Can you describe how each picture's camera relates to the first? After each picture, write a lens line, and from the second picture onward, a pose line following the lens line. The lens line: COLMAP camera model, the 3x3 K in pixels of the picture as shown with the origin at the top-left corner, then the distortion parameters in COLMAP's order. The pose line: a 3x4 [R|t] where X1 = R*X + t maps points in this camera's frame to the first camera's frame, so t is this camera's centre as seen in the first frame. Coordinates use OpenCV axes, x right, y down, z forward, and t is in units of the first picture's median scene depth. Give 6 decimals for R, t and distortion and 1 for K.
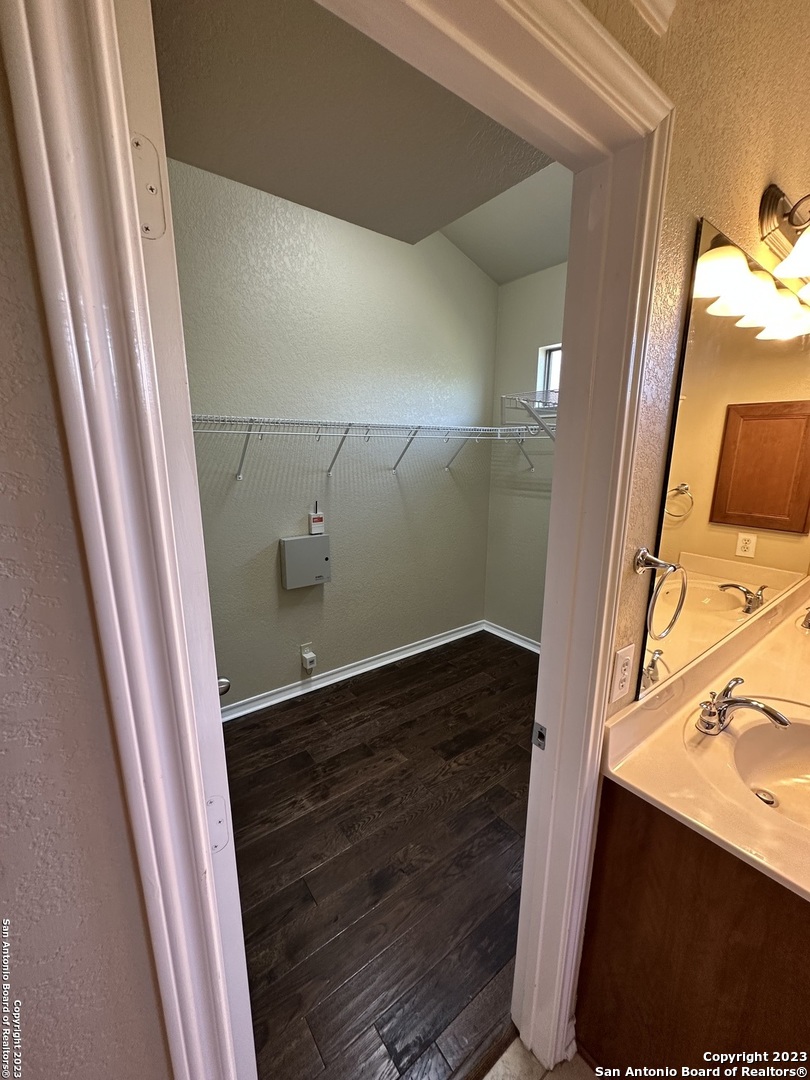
lens RADIAL K [[427.3, 0, 401.3], [0, 427.3, 538.7], [0, 0, 1]] dist [-0.003571, 0.000213]
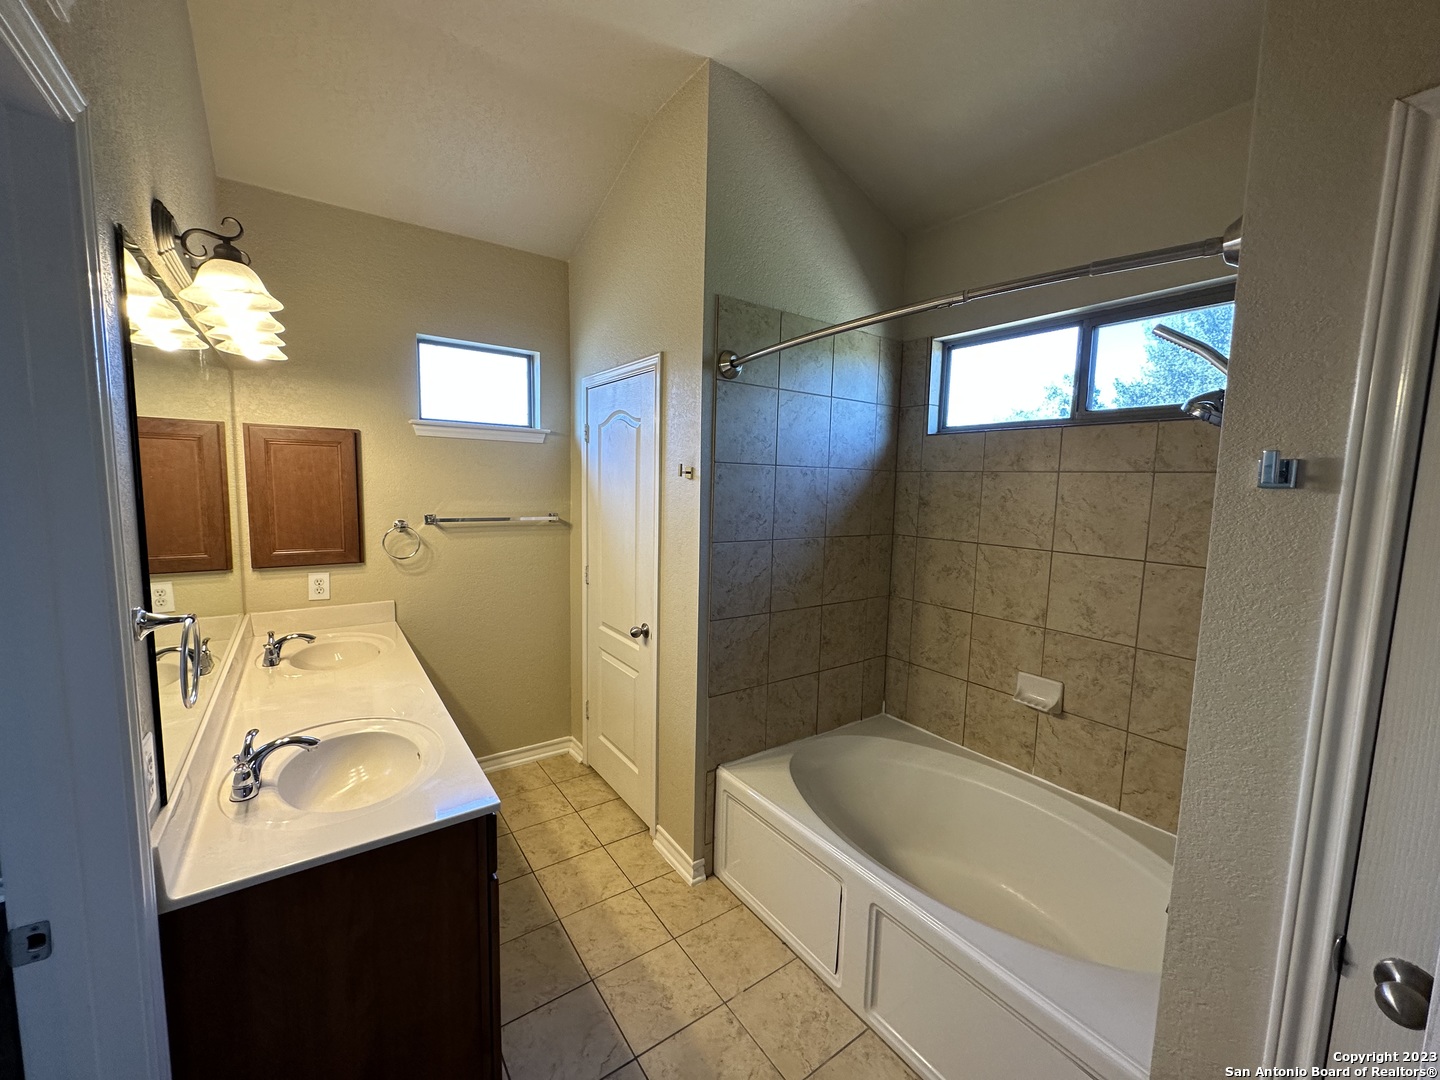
lens RADIAL K [[569.7, 0, 715.4], [0, 569.7, 537.6], [0, 0, 1]] dist [-0.003571, 0.000213]
pose [[0.027913, -0.100986, 0.994496, -0.383236], [0.185099, 0.978201, 0.094136, -0.006233], [-0.982323, 0.181452, 0.045997, -0.110554]]
